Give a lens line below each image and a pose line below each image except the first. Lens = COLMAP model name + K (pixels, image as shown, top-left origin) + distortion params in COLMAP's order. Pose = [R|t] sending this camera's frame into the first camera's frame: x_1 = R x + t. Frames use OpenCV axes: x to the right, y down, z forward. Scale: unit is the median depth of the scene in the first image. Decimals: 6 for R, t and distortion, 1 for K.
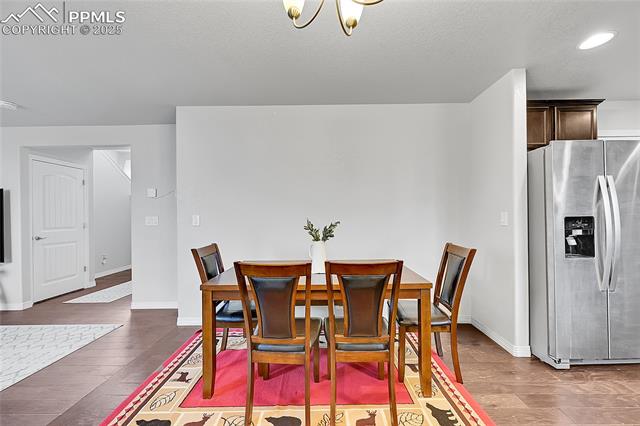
lens RADIAL K [[255.1, 0, 321.6], [0, 255.1, 213.3], [0, 0, 1]] dist [-0.004947, 0.000492]
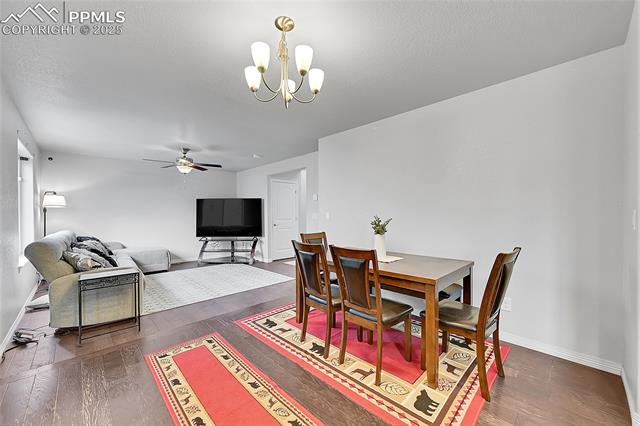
lens RADIAL K [[255.1, 0, 327.3], [0, 255.1, 214.1], [0, 0, 1]] dist [-0.004947, 0.000492]
pose [[0.705495, 0.006031, -0.708689, 0.573332], [0.008151, 0.999829, 0.016624, -0.006954], [0.708668, -0.017504, 0.705325, -0.017911]]
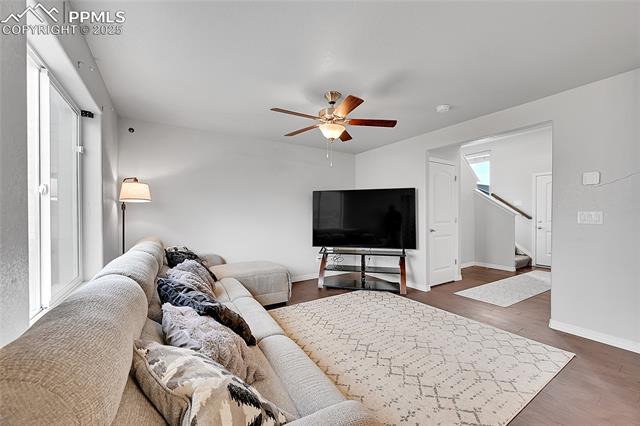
lens RADIAL K [[255.1, 0, 322.3], [0, 255.1, 215.6], [0, 0, 1]] dist [-0.004947, 0.000492]
pose [[0.542661, 0.018208, -0.839754, -0.567626], [0.008361, 0.999598, 0.027077, -0.003660], [0.839910, -0.021715, 0.542291, -0.033920]]
